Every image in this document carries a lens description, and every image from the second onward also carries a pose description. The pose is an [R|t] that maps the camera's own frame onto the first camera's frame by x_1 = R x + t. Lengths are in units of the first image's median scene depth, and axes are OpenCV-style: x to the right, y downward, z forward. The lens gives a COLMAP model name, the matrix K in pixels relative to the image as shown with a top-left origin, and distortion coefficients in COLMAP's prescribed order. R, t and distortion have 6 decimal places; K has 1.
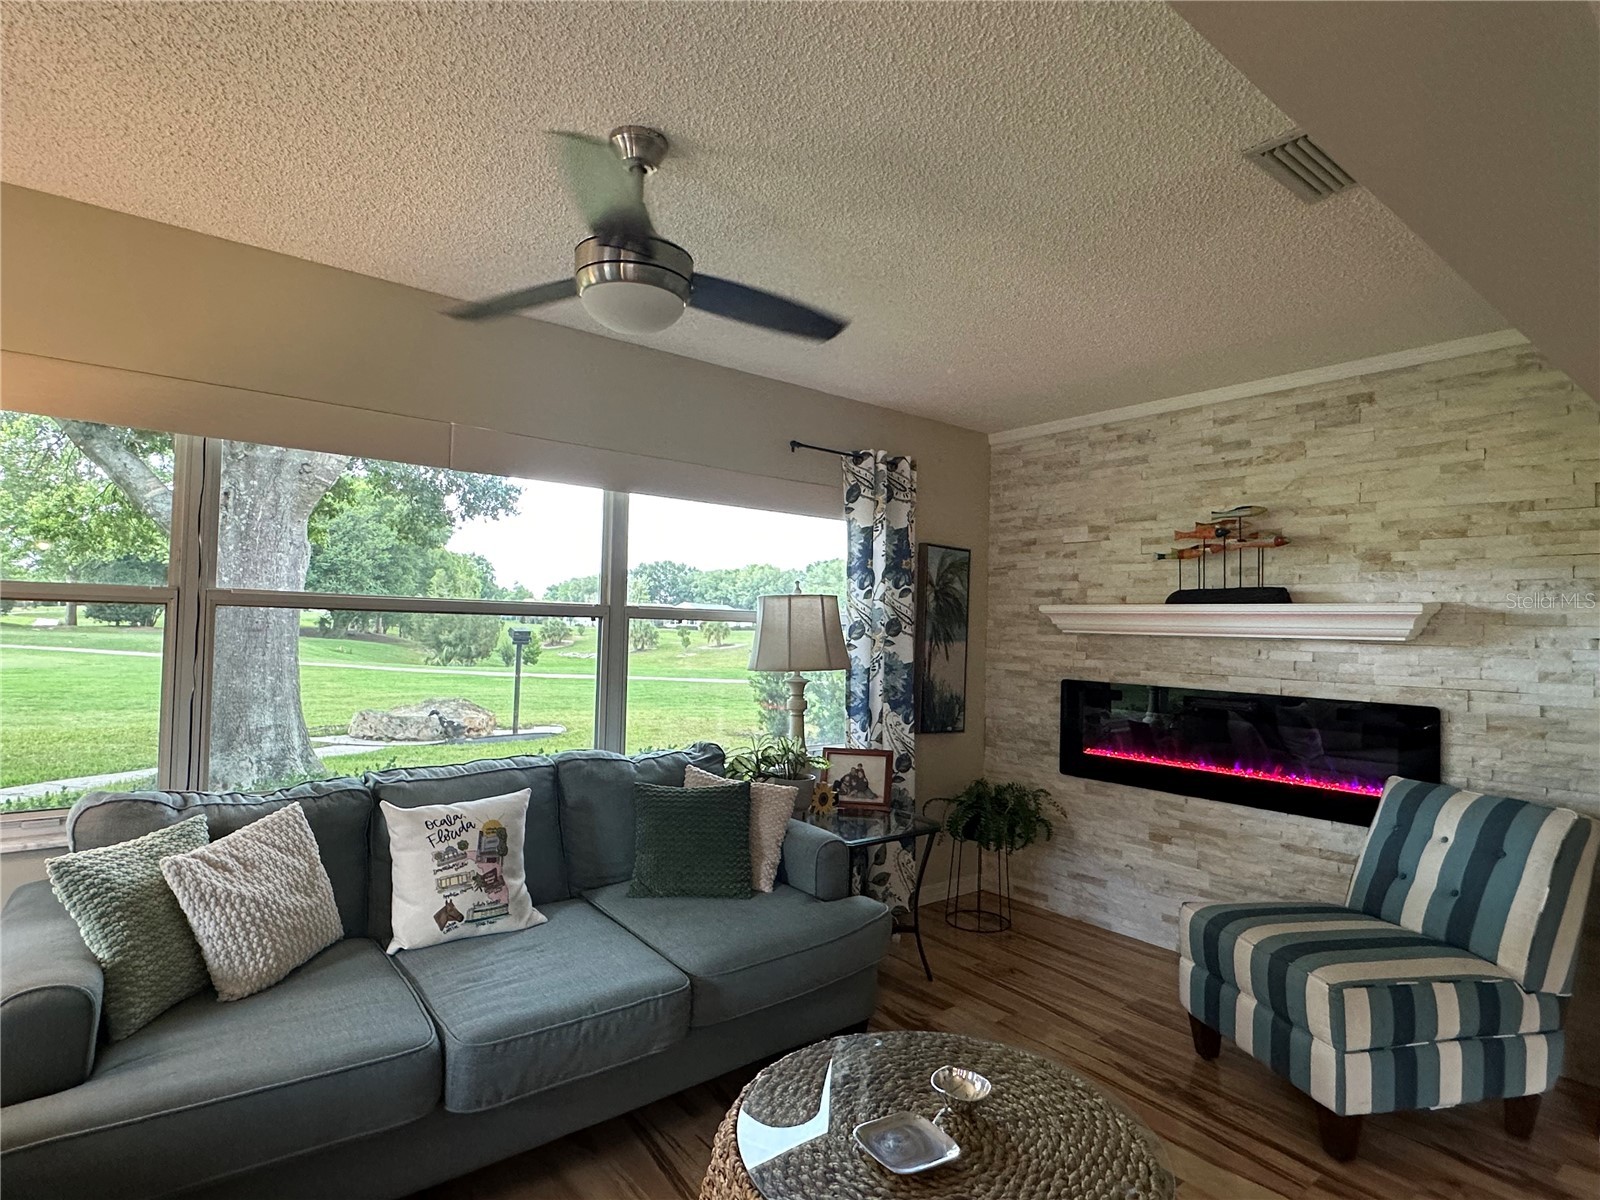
lens RADIAL K [[852.7, 0, 793.3], [0, 852.7, 604.0], [0, 0, 1]] dist [-0.001846, -0.001027]
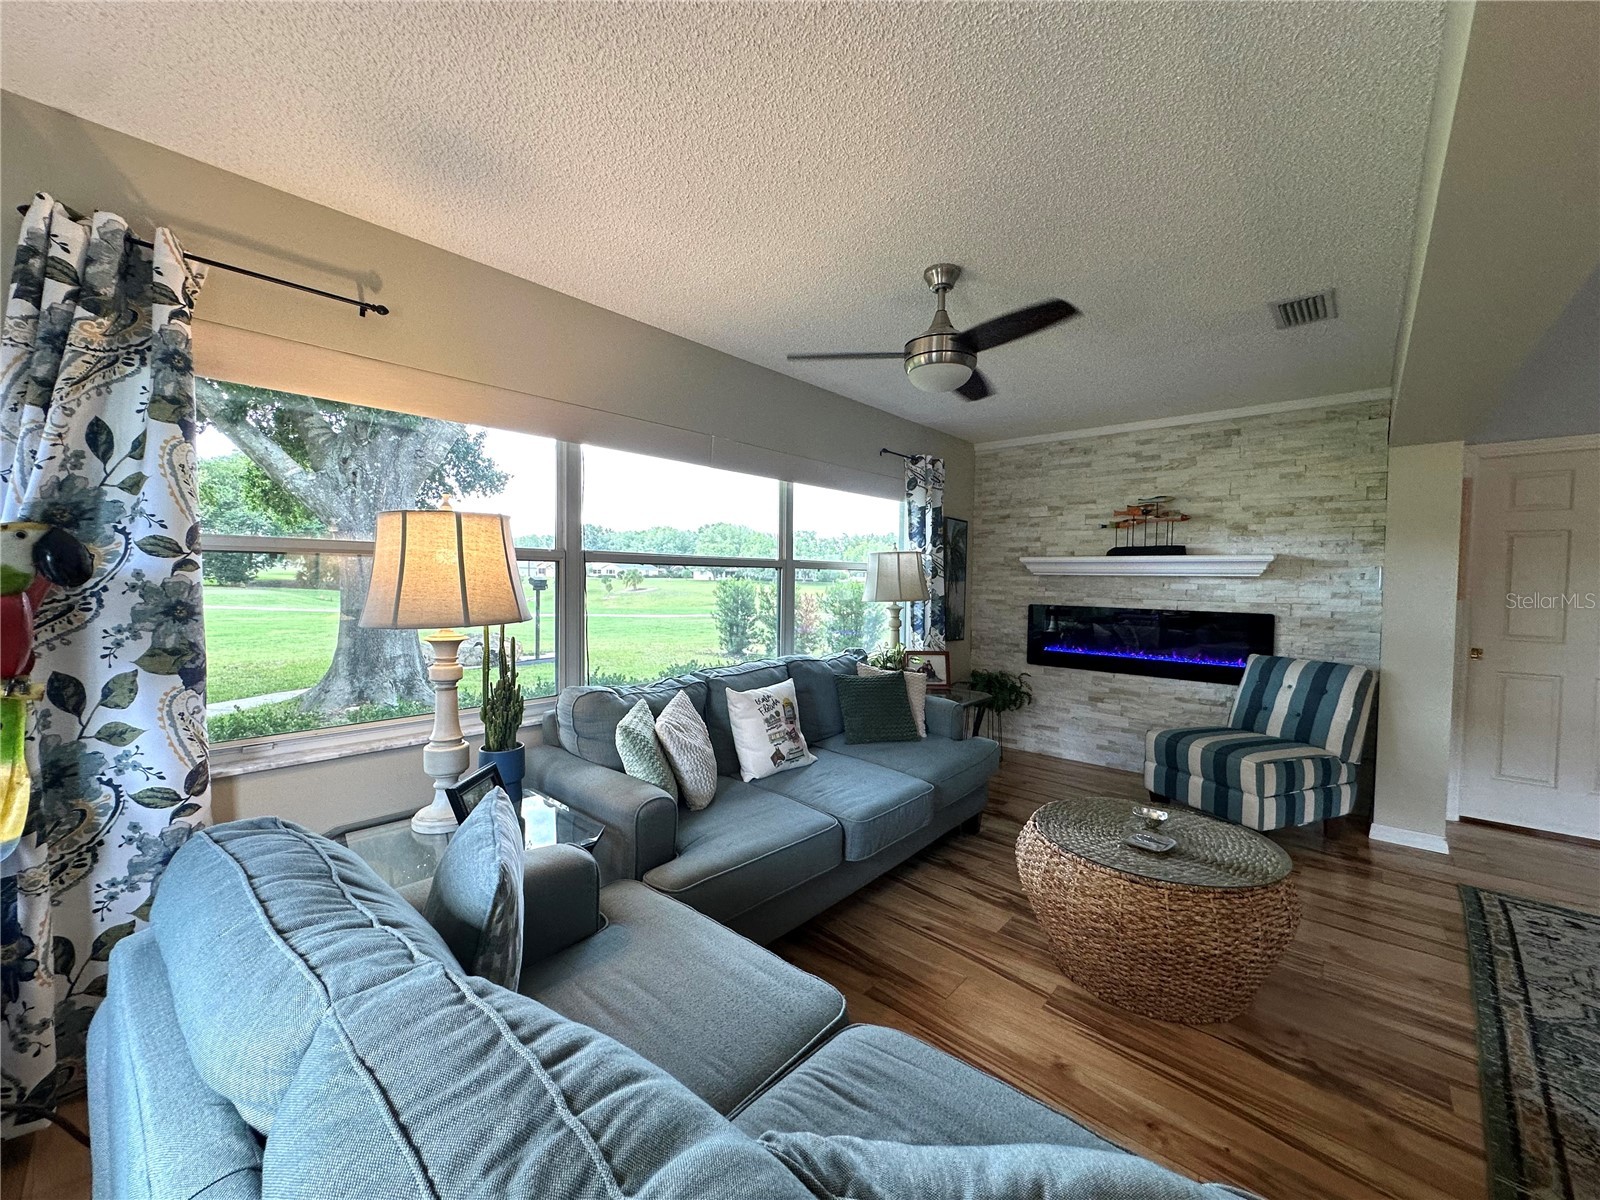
lens RADIAL K [[638.3, 0, 797.0], [0, 638.3, 600.7], [0, 0, 1]] dist [-0.002394, 0.000298]
pose [[0.984953, -0.019457, 0.171726, -0.355122], [0.007642, 0.997574, 0.069197, -0.003568], [-0.172655, -0.066844, 0.982712, -0.095580]]
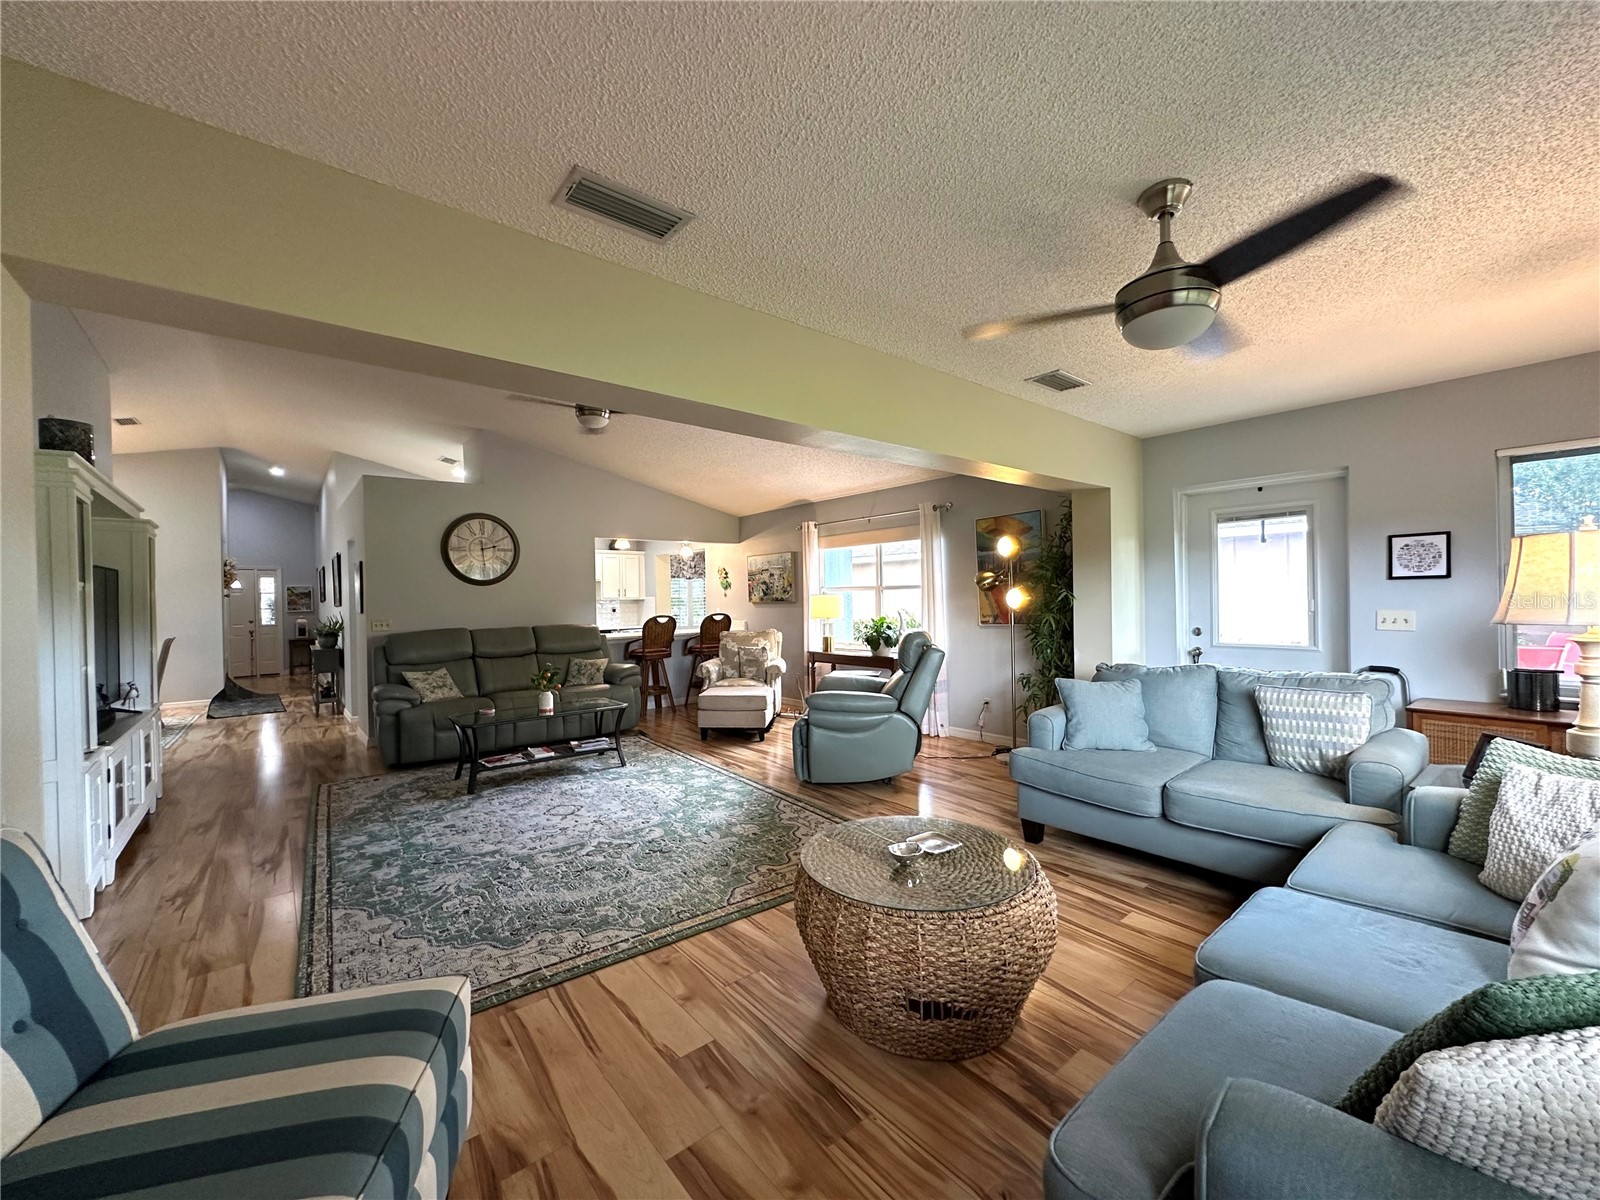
lens RADIAL K [[638.3, 0, 797.0], [0, 638.3, 600.7], [0, 0, 1]] dist [-0.002394, 0.000298]
pose [[-0.999803, -0.010907, -0.016558, 0.195029], [-0.010496, 0.999640, -0.024678, 0.043303], [0.016822, -0.024500, -0.999558, 1.011505]]
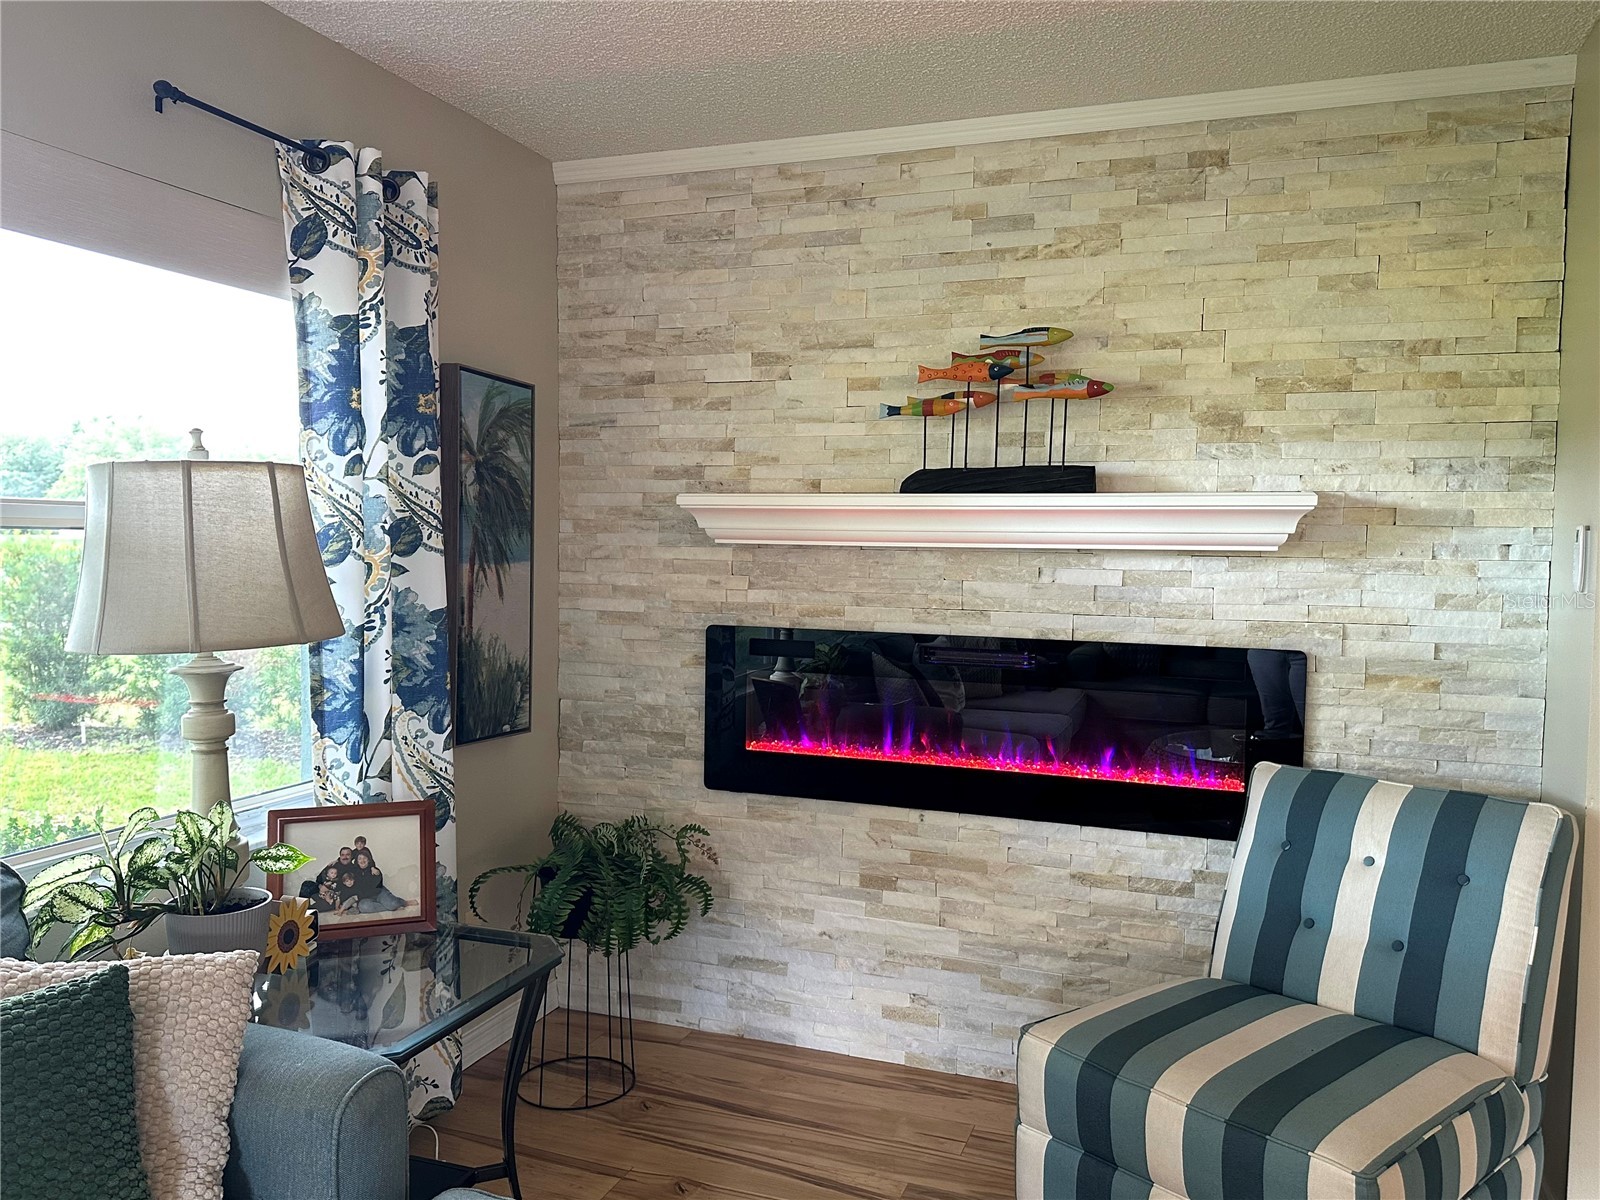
lens RADIAL K [[1206.7, 0, 801.3], [0, 1206.7, 610.0], [0, 0, 1]] dist [0.157841, -0.284296]
pose [[0.853577, -0.043285, 0.519166, -0.056877], [-0.007117, 0.995481, 0.094698, 0.001745], [-0.520918, -0.084527, 0.849411, 0.326275]]
